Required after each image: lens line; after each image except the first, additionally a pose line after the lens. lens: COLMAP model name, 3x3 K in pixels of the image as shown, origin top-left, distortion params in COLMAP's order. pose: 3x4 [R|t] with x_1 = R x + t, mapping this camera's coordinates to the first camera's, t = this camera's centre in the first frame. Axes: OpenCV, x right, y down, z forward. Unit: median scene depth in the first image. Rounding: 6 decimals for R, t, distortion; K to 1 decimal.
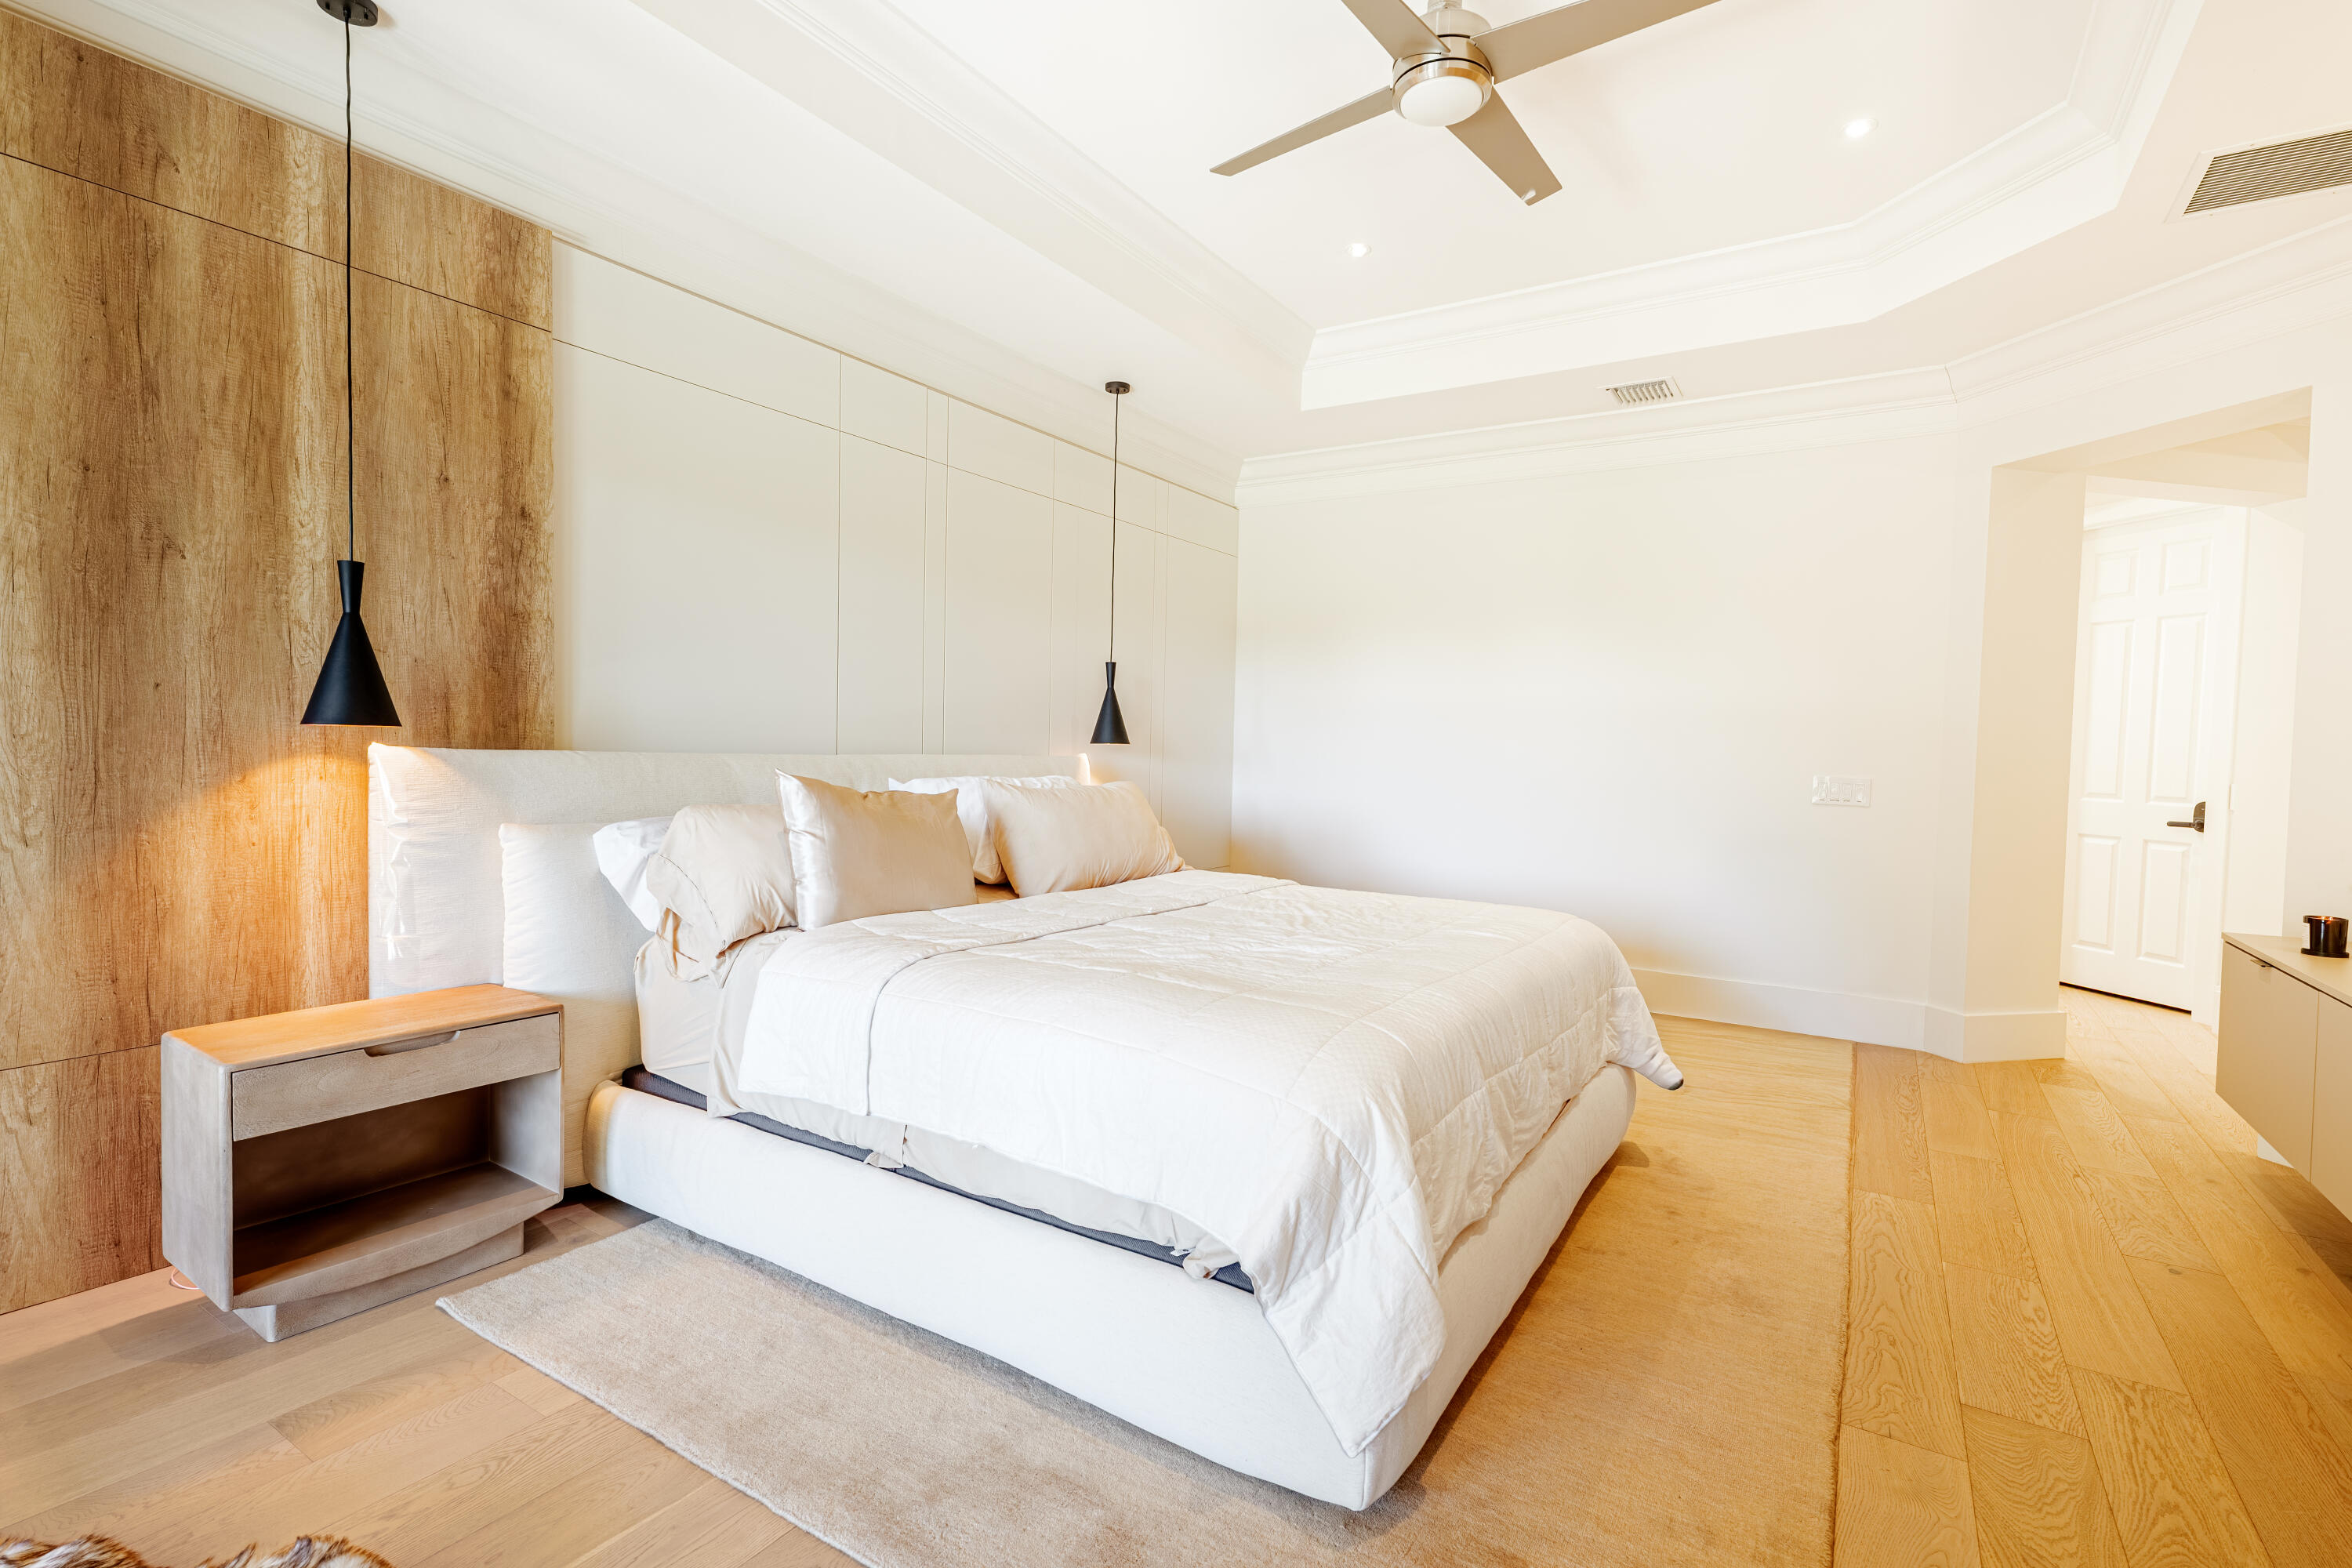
lens RADIAL K [[1096.0, 0, 1176.0], [0, 1096.0, 784.0], [0, 0, 1]] dist [-0.000496, -0.000213]
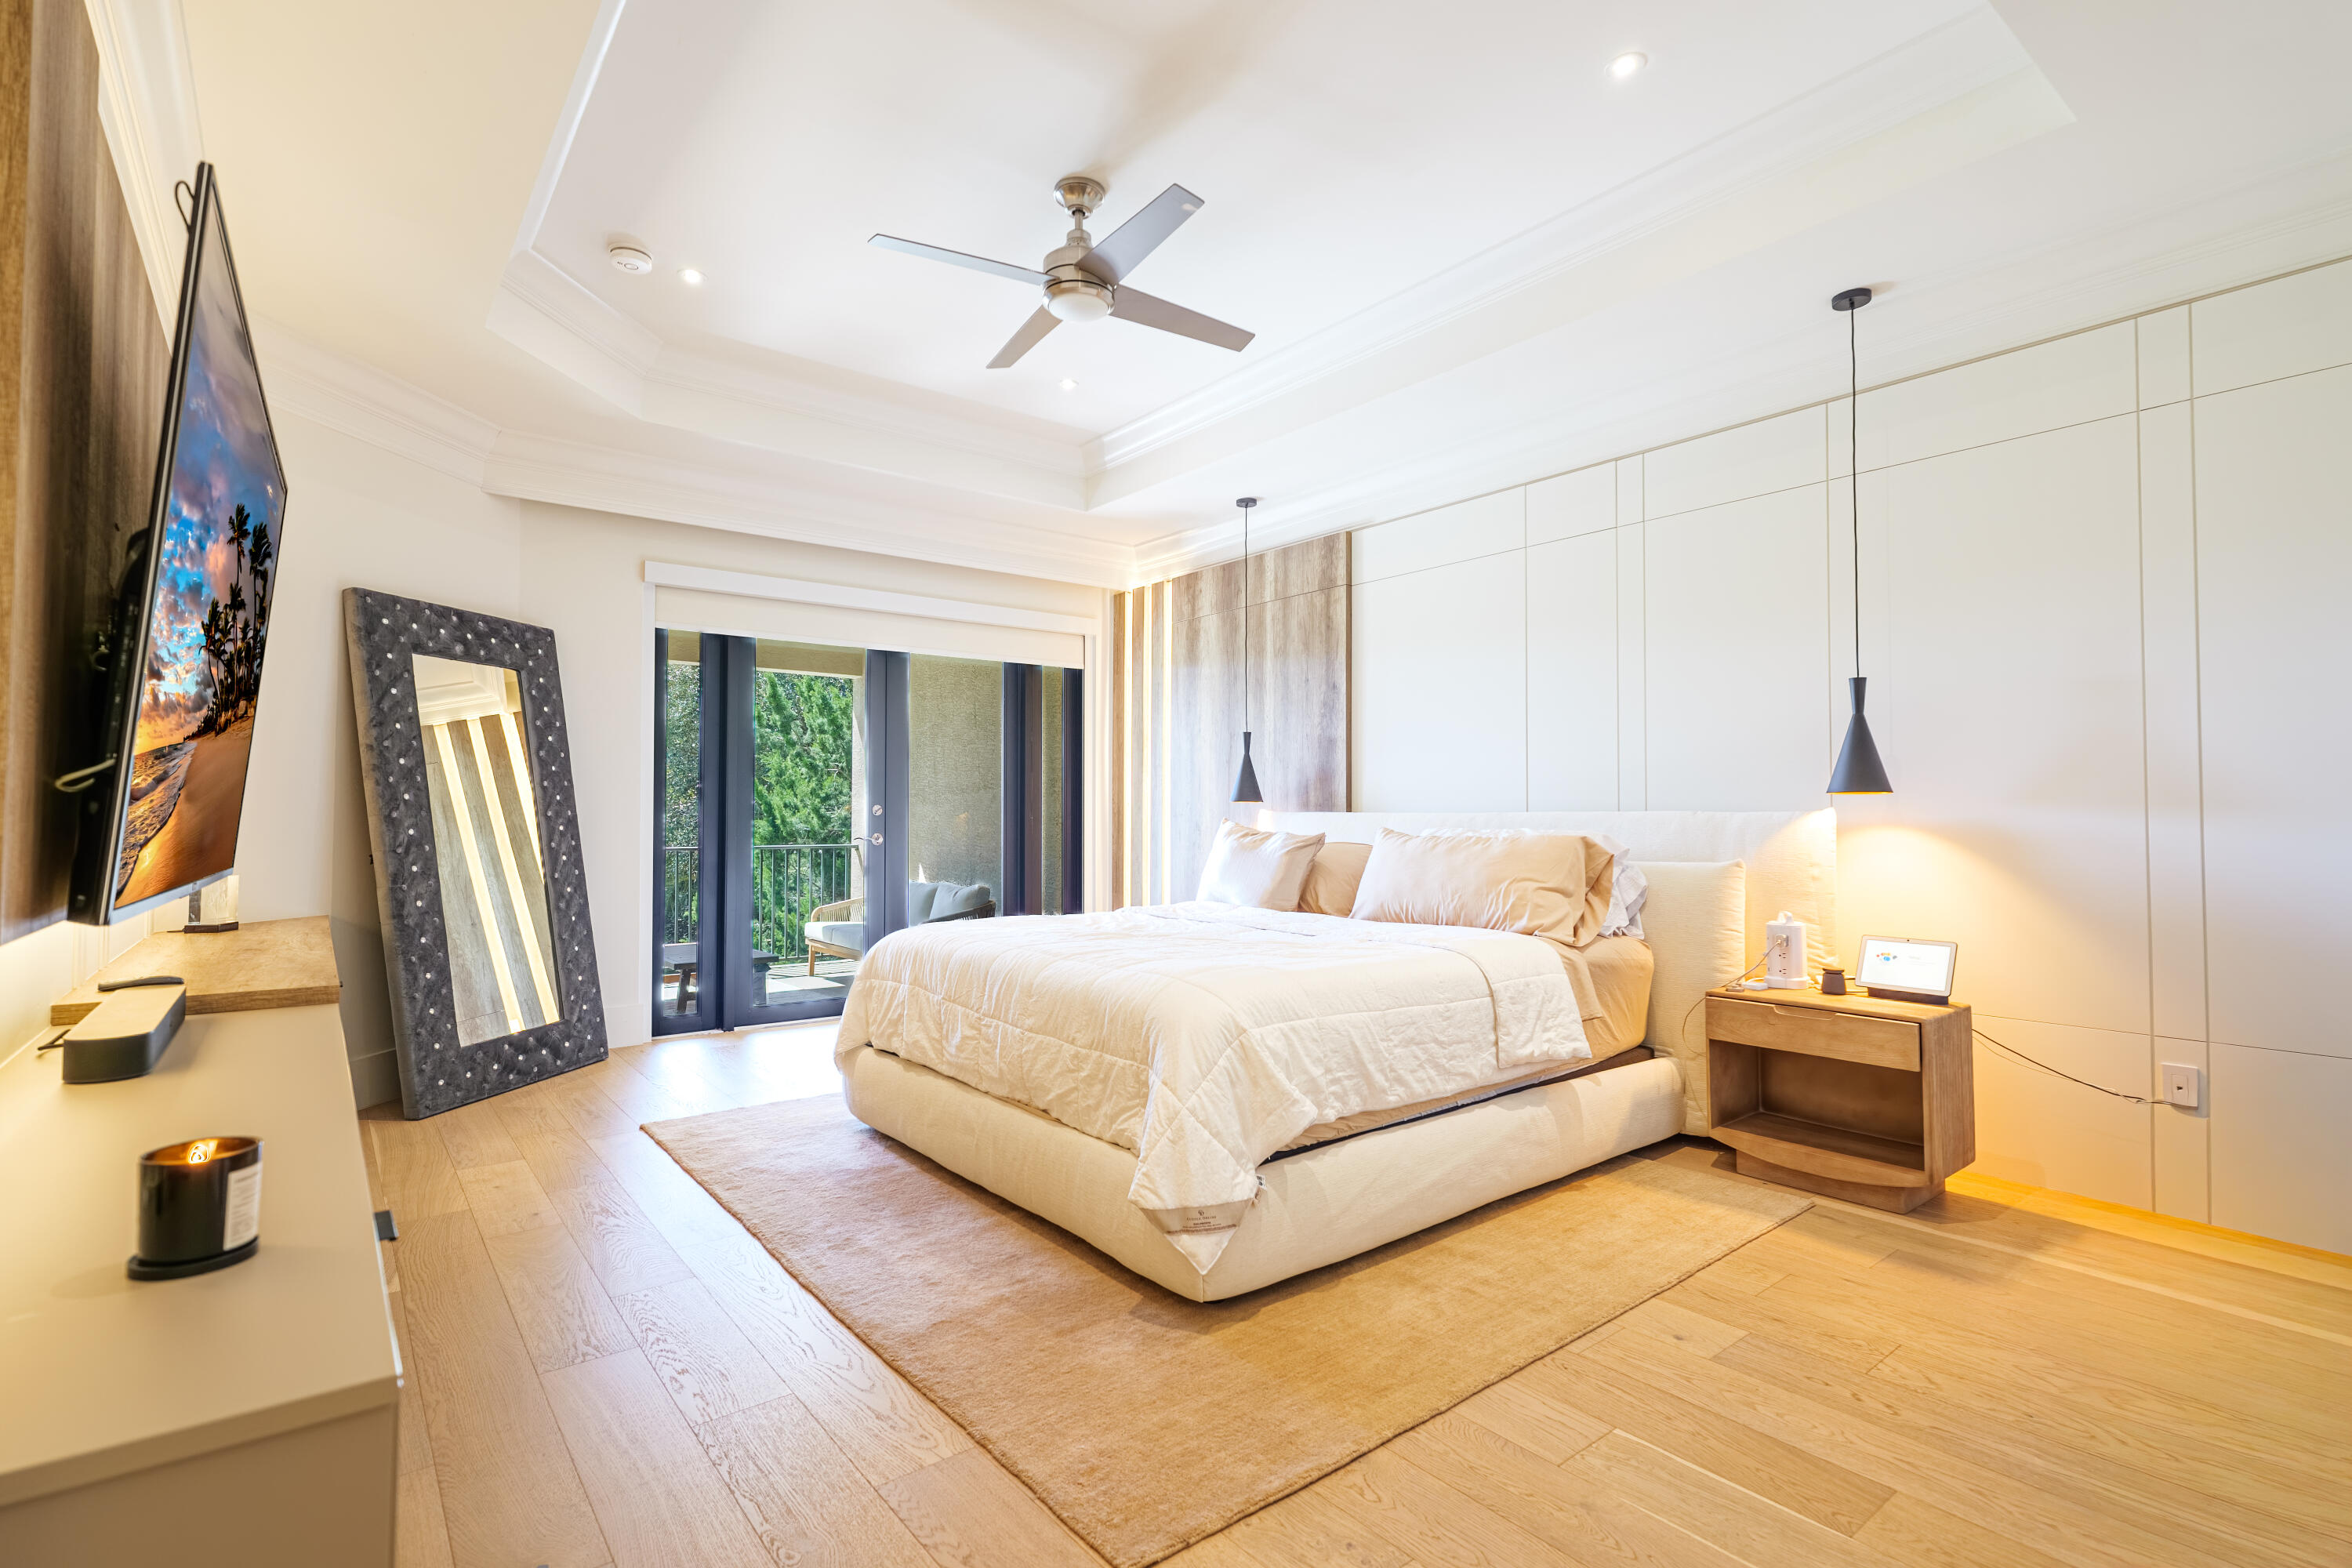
lens RADIAL K [[1096.0, 0, 1176.0], [0, 1096.0, 784.0], [0, 0, 1]] dist [-0.000496, -0.000213]
pose [[-0.330693, -0.055186, -0.942124, 1.328036], [-0.044946, 0.998077, -0.042687, 0.013342], [0.942668, 0.028229, -0.332537, 1.453850]]
